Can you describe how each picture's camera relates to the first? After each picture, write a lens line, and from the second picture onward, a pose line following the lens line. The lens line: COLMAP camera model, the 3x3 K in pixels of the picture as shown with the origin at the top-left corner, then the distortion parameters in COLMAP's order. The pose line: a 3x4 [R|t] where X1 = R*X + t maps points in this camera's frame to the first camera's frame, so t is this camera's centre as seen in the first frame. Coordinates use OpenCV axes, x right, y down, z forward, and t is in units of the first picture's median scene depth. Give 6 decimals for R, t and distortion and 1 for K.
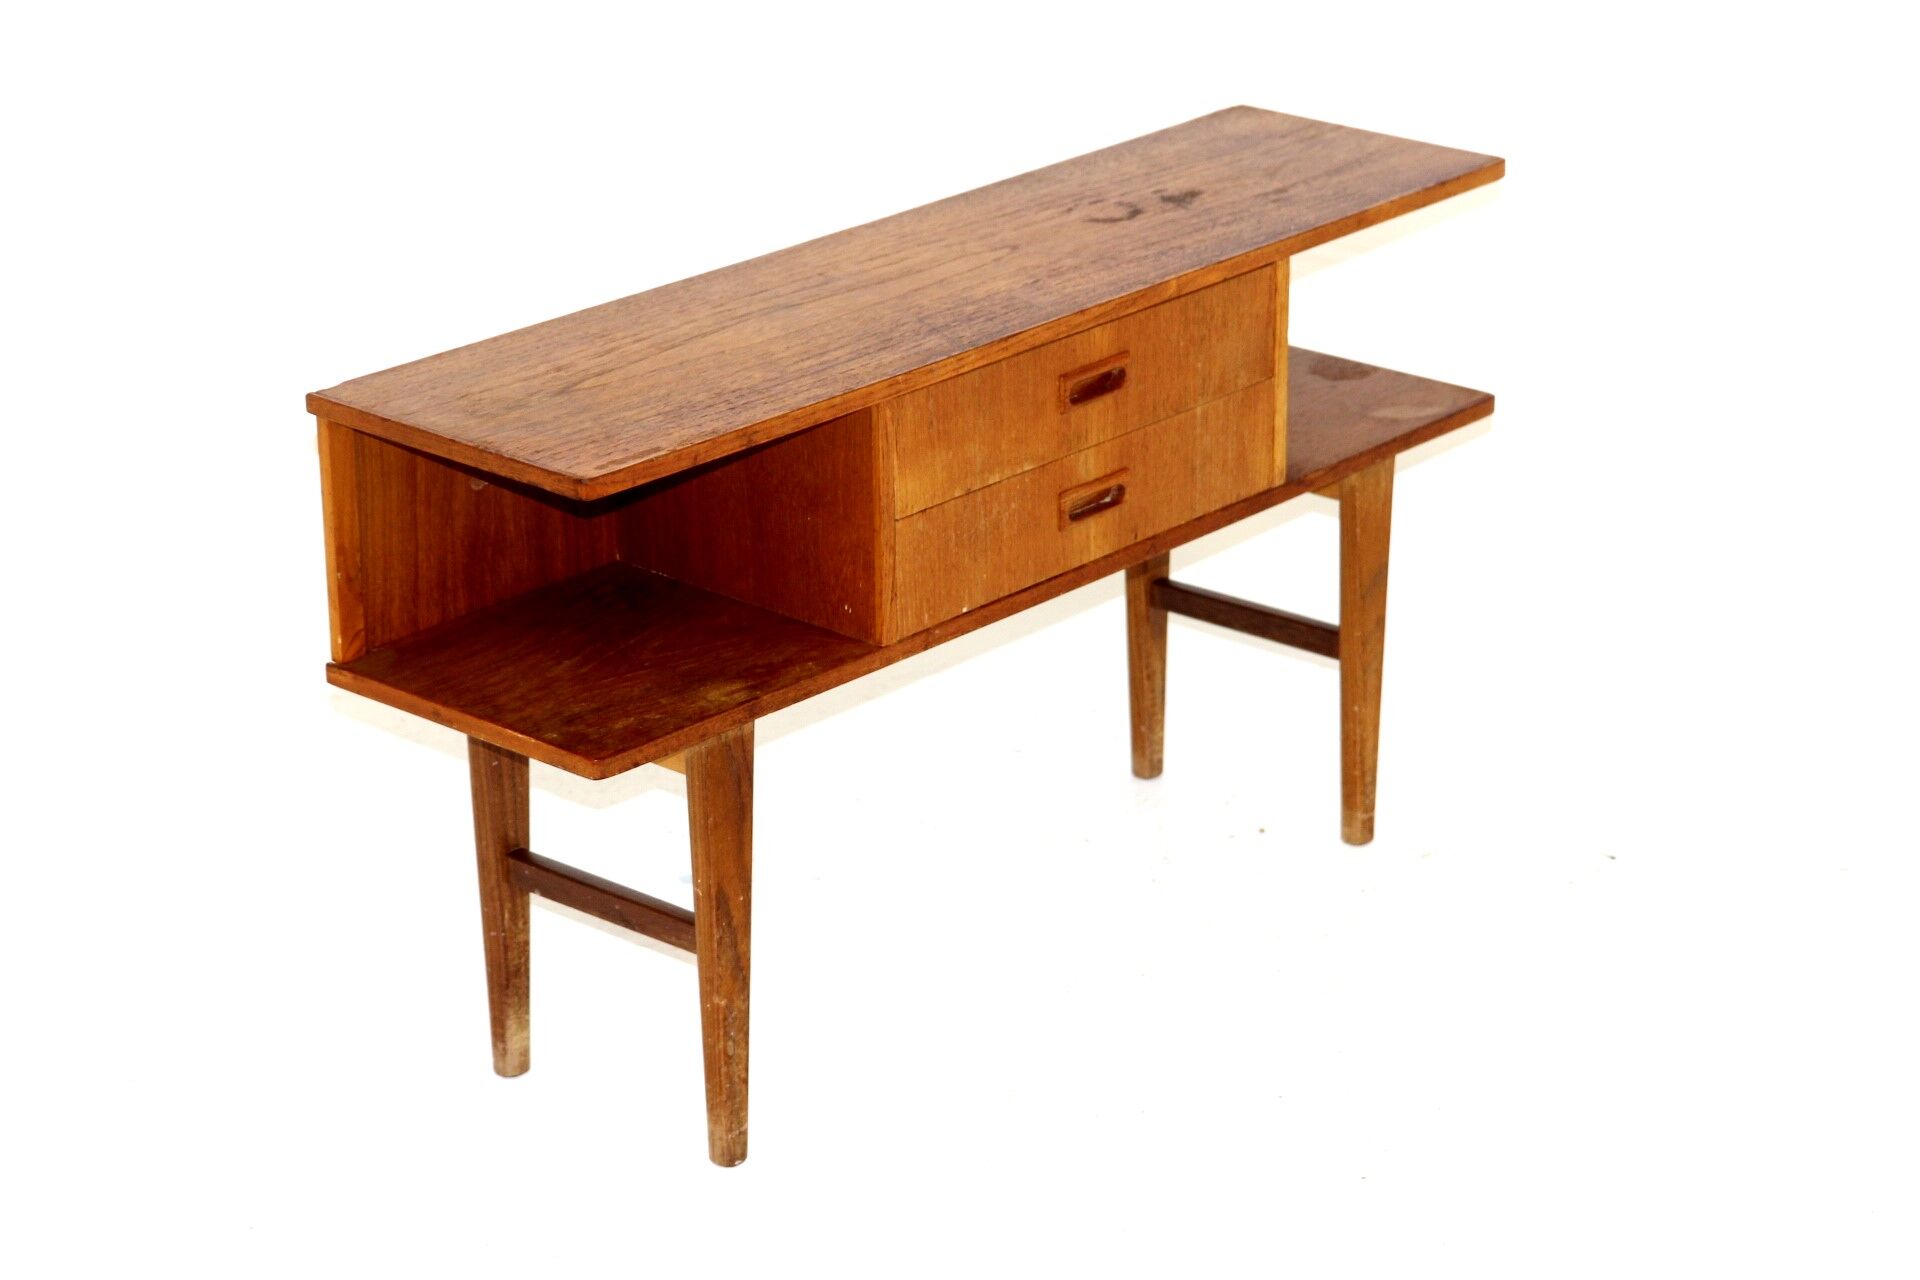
lens RADIAL K [[4445.9, 0, 960.0], [0, 4445.9, 640.0], [0, 0, 1]] dist [0.057382, 0.104979]
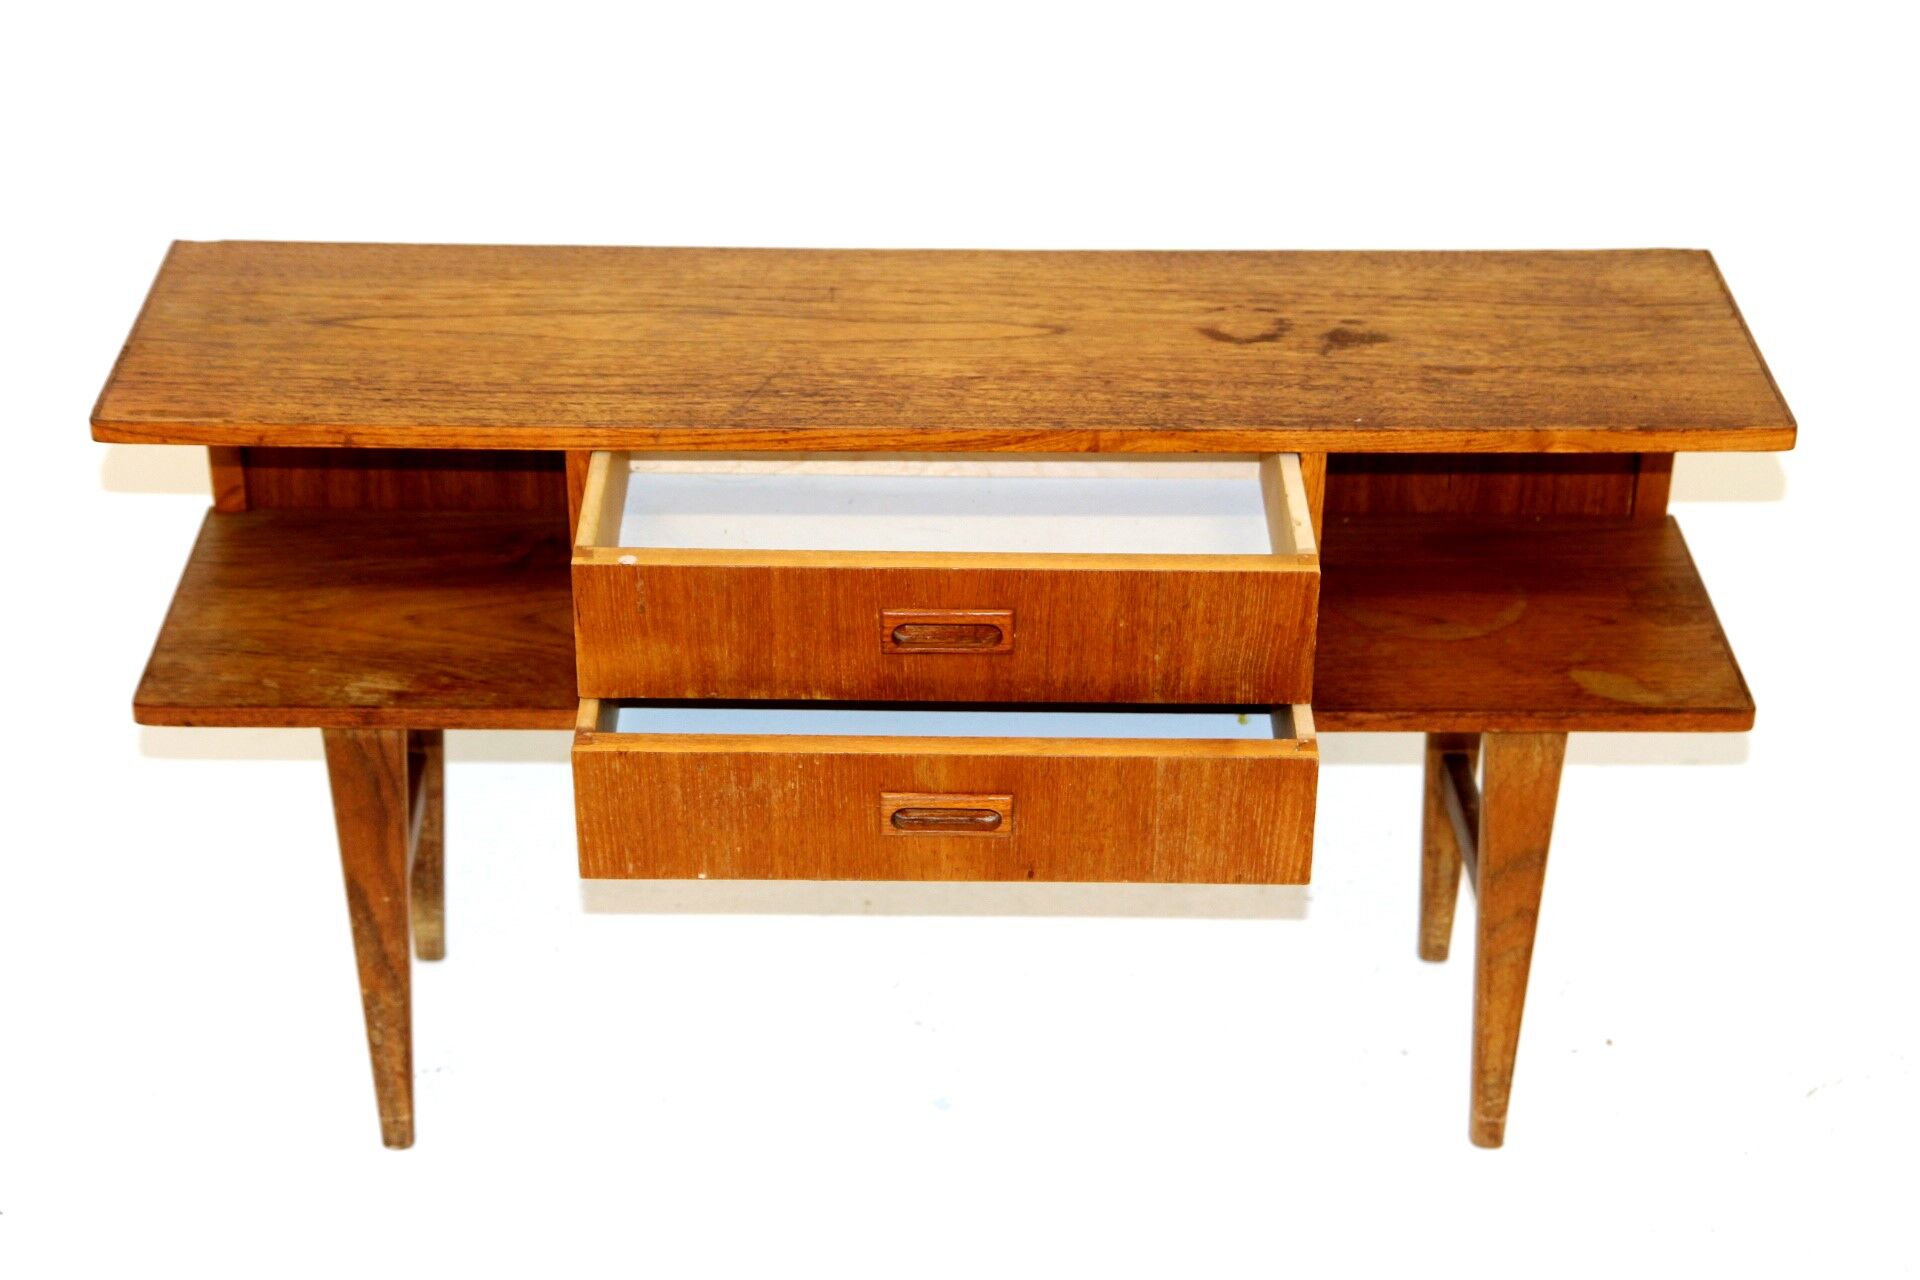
lens RADIAL K [[3393.7, 0, 960.0], [0, 3393.7, 640.0], [0, 0, 1]] dist [0.164960, 0.136272]
pose [[0.675301, 0.378313, -0.633125, 0.434984], [-0.284954, 0.925598, 0.249139, -0.191371], [0.680272, 0.012167, 0.732859, 0.519726]]
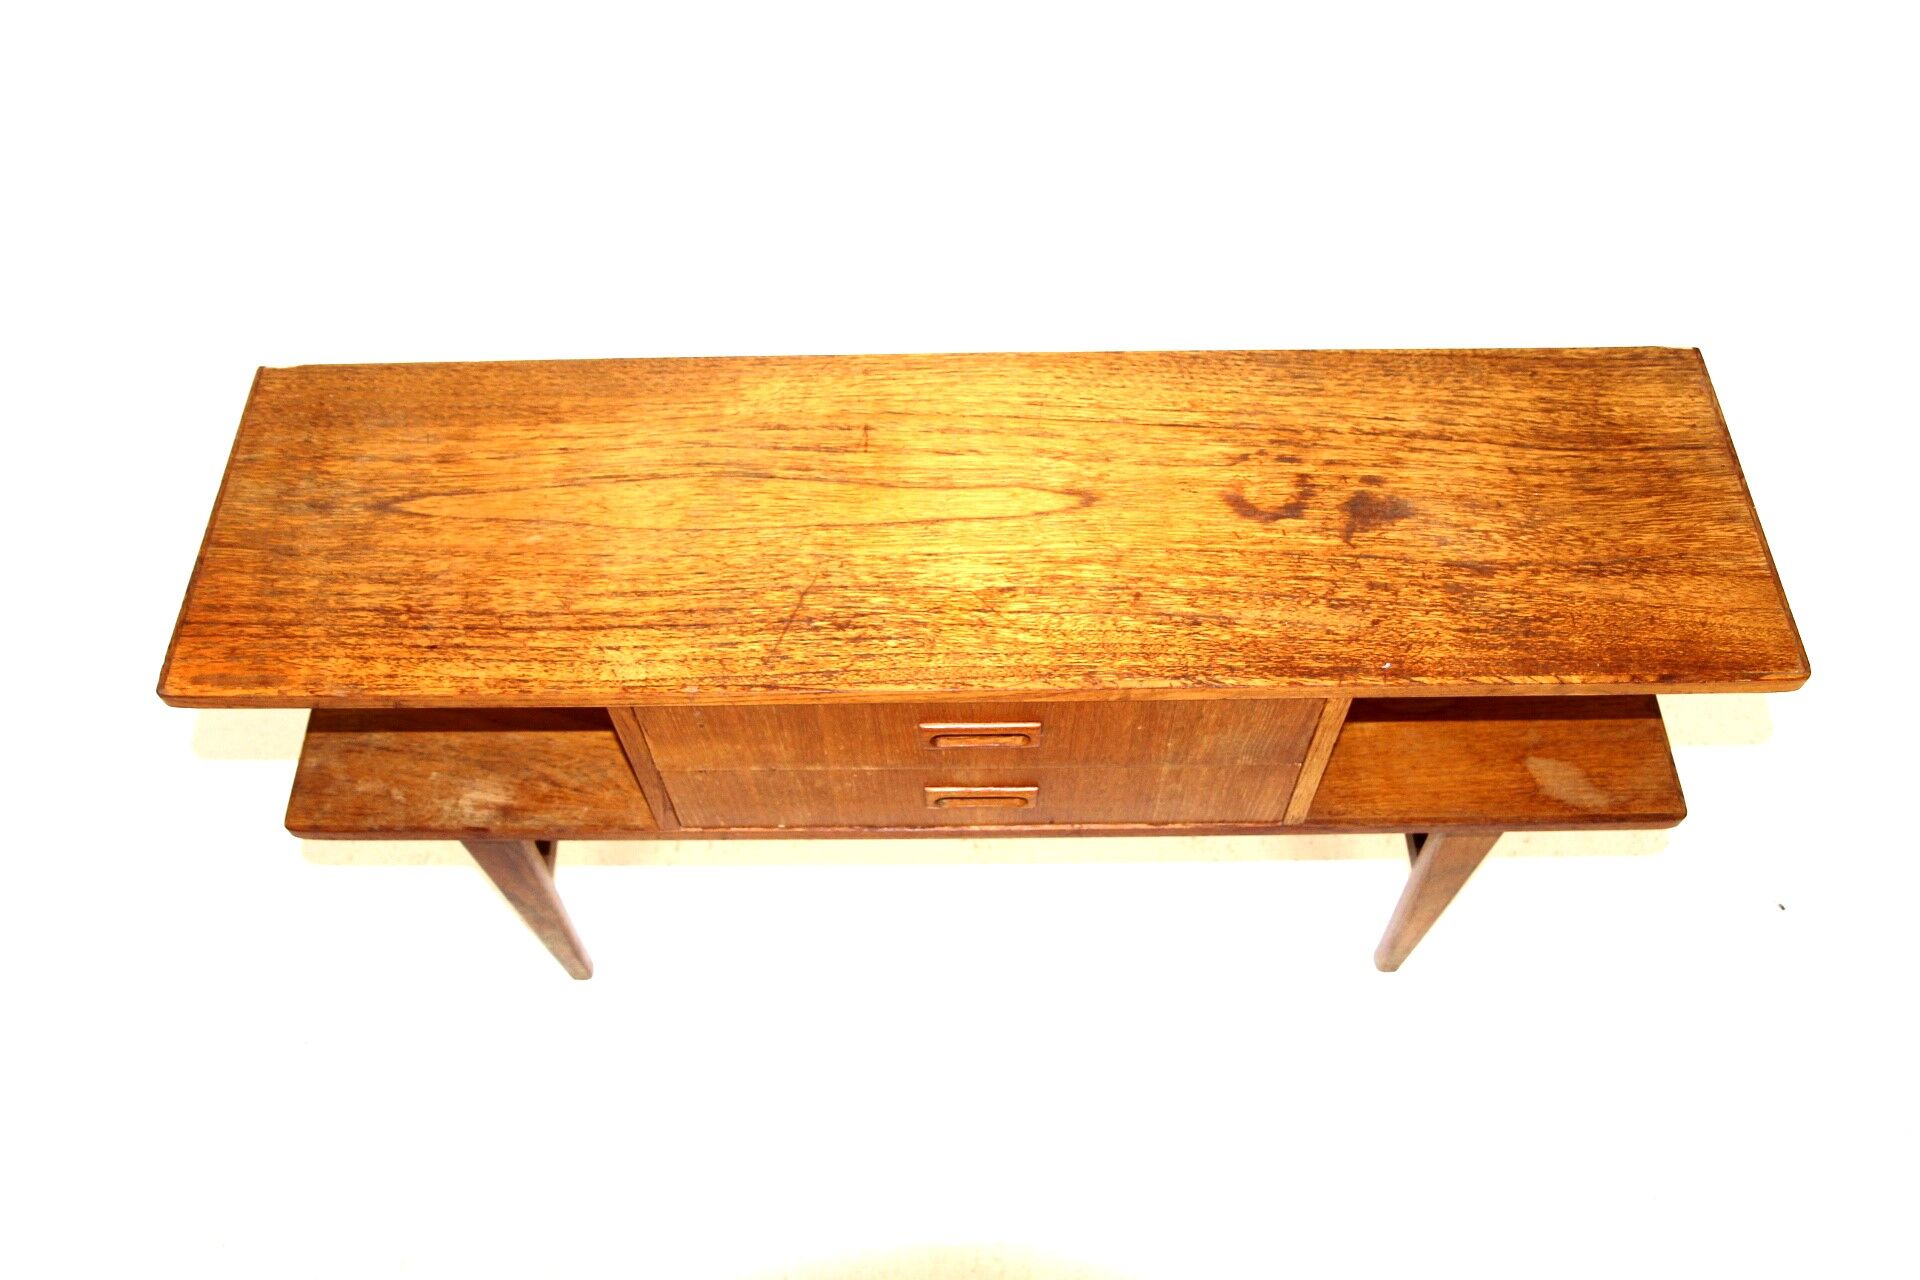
lens RADIAL K [[1538.1, 0, 960.0], [0, 1538.1, 640.0], [0, 0, 1]] dist [-0.094061, 0.093457]
pose [[0.669762, 0.627032, -0.397806, 0.132417], [-0.261616, 0.700611, 0.663853, -0.263292], [0.694964, -0.340552, 0.633284, 0.792832]]
